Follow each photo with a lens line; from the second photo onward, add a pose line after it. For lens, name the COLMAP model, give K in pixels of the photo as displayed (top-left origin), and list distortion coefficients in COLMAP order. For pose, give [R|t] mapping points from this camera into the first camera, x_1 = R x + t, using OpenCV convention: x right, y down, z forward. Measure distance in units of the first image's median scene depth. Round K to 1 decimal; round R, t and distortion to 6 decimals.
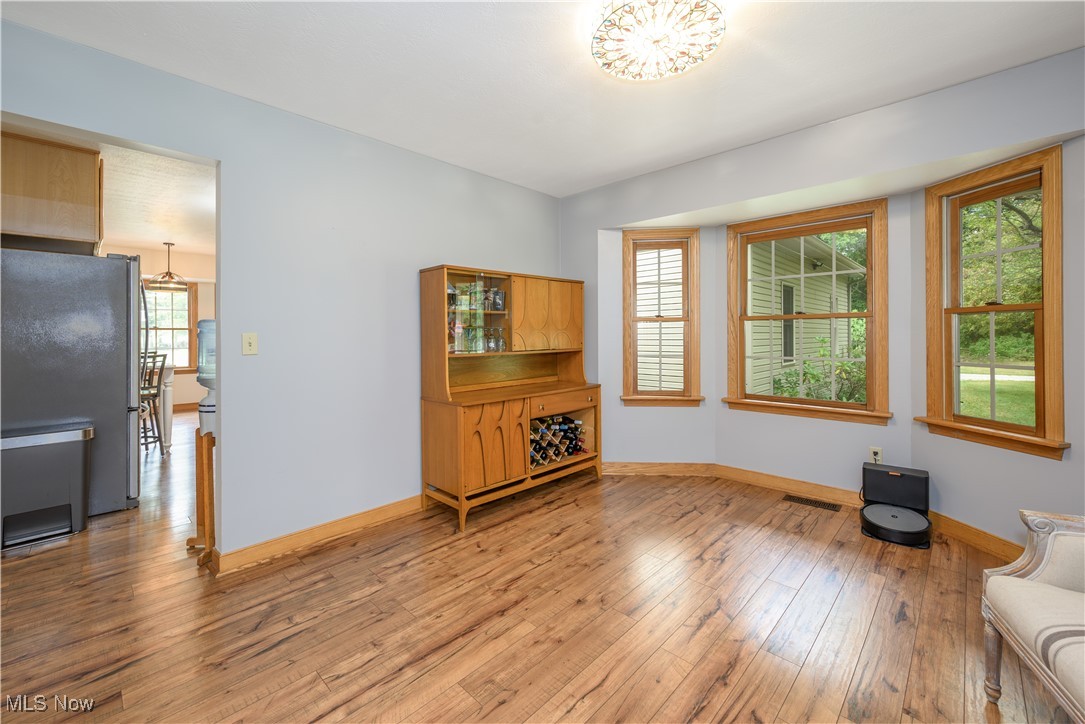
lens RADIAL K [[436.8, 0, 541.1], [0, 436.8, 334.6], [0, 0, 1]] dist [0.000483, 0.000038]
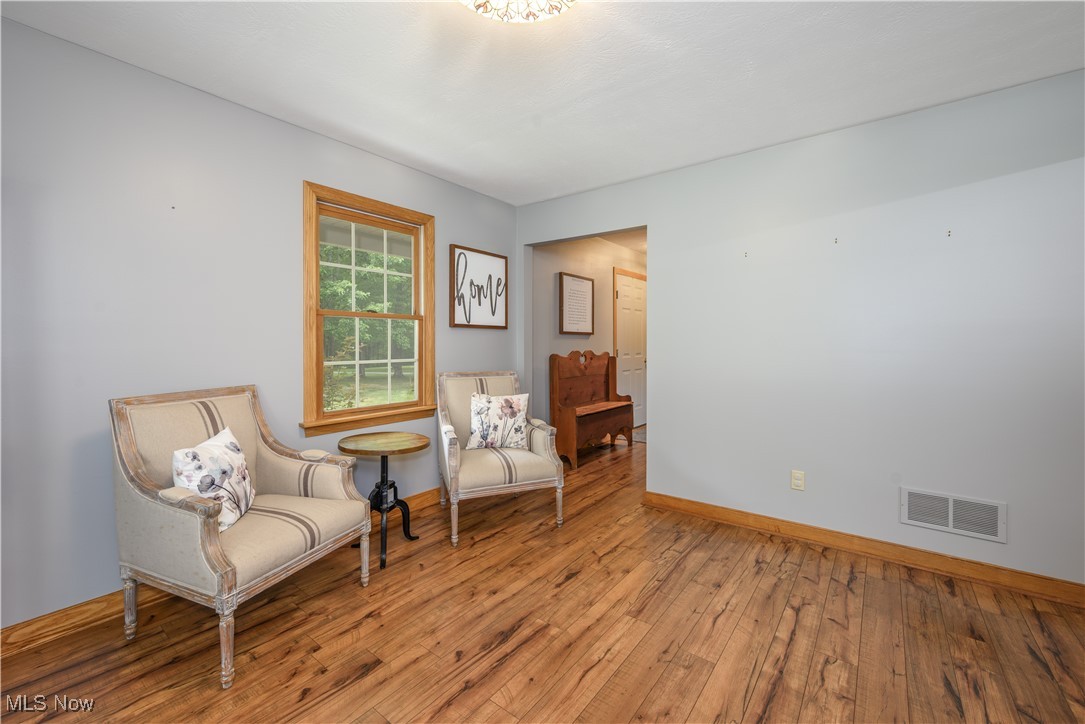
lens RADIAL K [[436.8, 0, 543.2], [0, 436.8, 355.1], [0, 0, 1]] dist [0.000483, 0.000038]
pose [[-0.993359, 0.011907, -0.114435, 0.339735], [0.010309, 0.999841, 0.014541, 0.009763], [0.114590, 0.013265, -0.993324, 1.966132]]
